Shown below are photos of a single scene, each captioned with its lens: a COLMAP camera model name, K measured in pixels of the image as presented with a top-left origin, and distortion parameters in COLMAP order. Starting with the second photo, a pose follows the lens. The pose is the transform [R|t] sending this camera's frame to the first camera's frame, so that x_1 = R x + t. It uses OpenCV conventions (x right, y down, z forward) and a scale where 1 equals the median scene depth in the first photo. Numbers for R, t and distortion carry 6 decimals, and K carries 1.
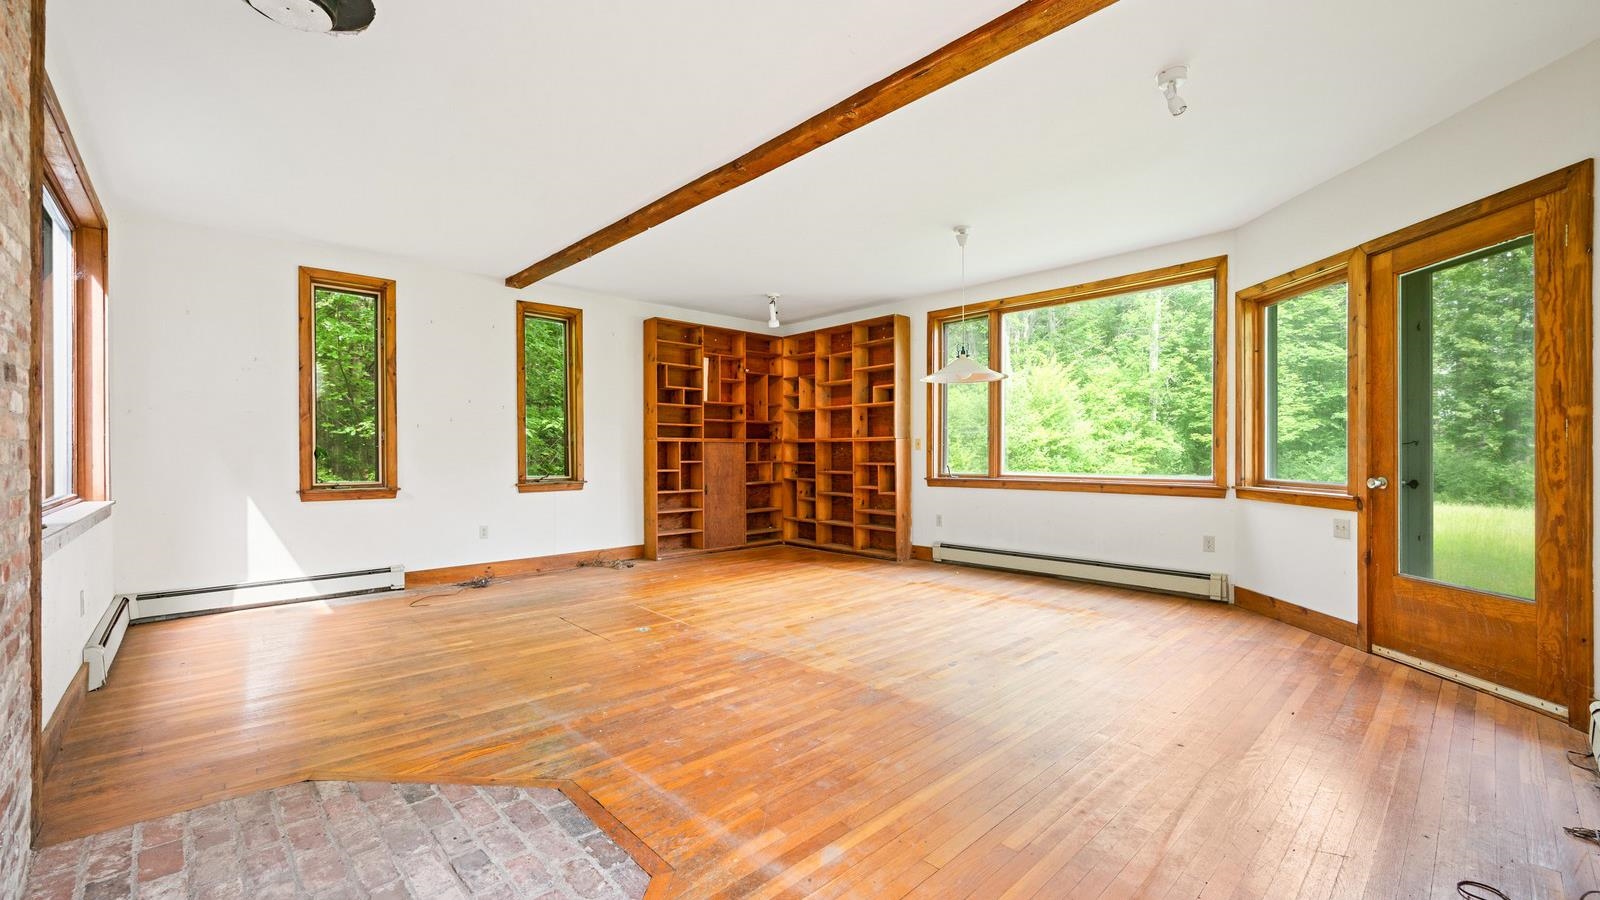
lens RADIAL K [[646.5, 0, 807.3], [0, 646.5, 447.7], [0, 0, 1]] dist [0.000191, 0.000000]
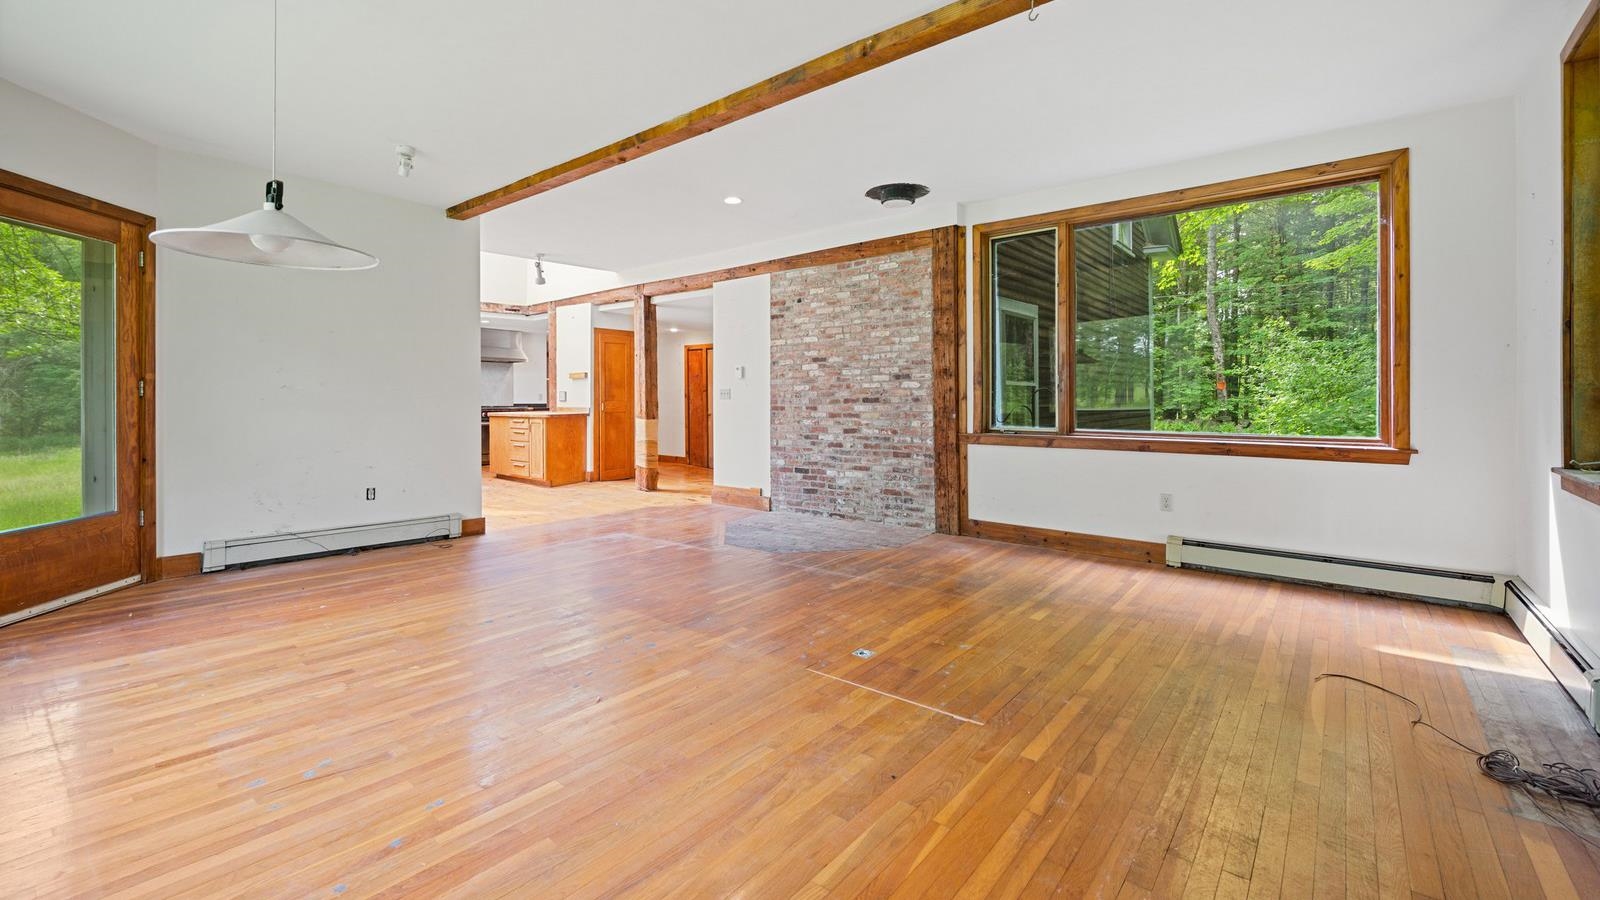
lens RADIAL K [[652.1, 0, 805.5], [0, 652.1, 400.8], [0, 0, 1]] dist [0.000952, 0.000146]
pose [[-0.992447, 0.004755, -0.122584, -0.096435], [0.005351, 0.999975, -0.004537, 0.009559], [0.122560, -0.005158, -0.992448, 1.539385]]
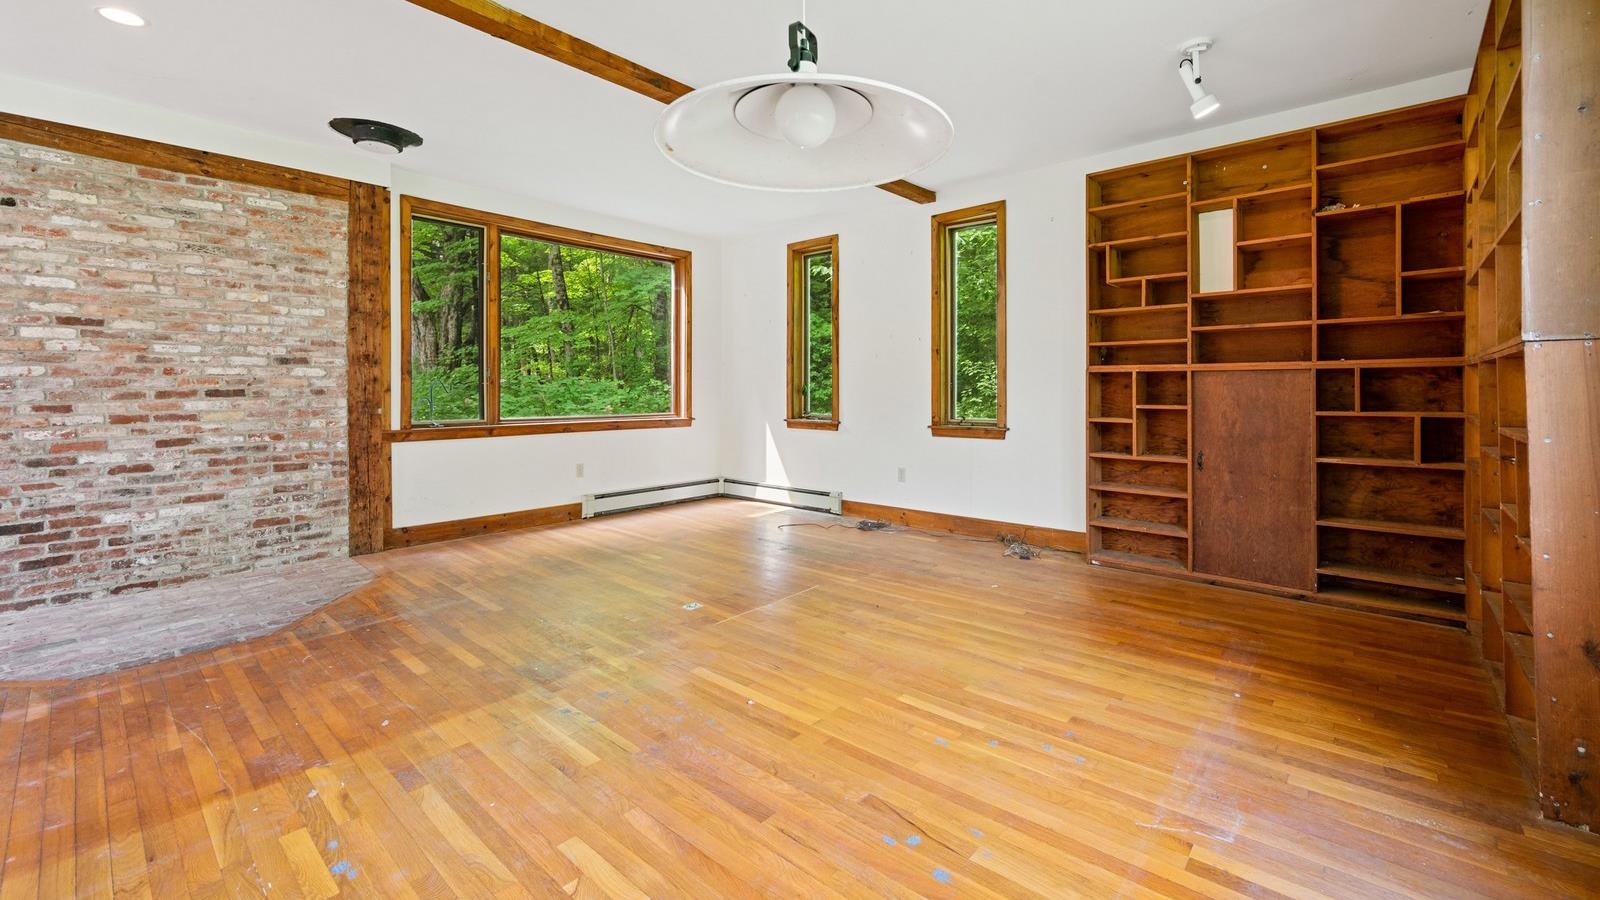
lens RADIAL K [[655.2, 0, 809.1], [0, 655.2, 387.7], [0, 0, 1]] dist [-0.000521, -0.000255]
pose [[0.085632, 0.002254, -0.996324, 0.537777], [0.009347, 0.999952, 0.003066, 0.000674], [0.996283, -0.009575, 0.085607, 0.980033]]
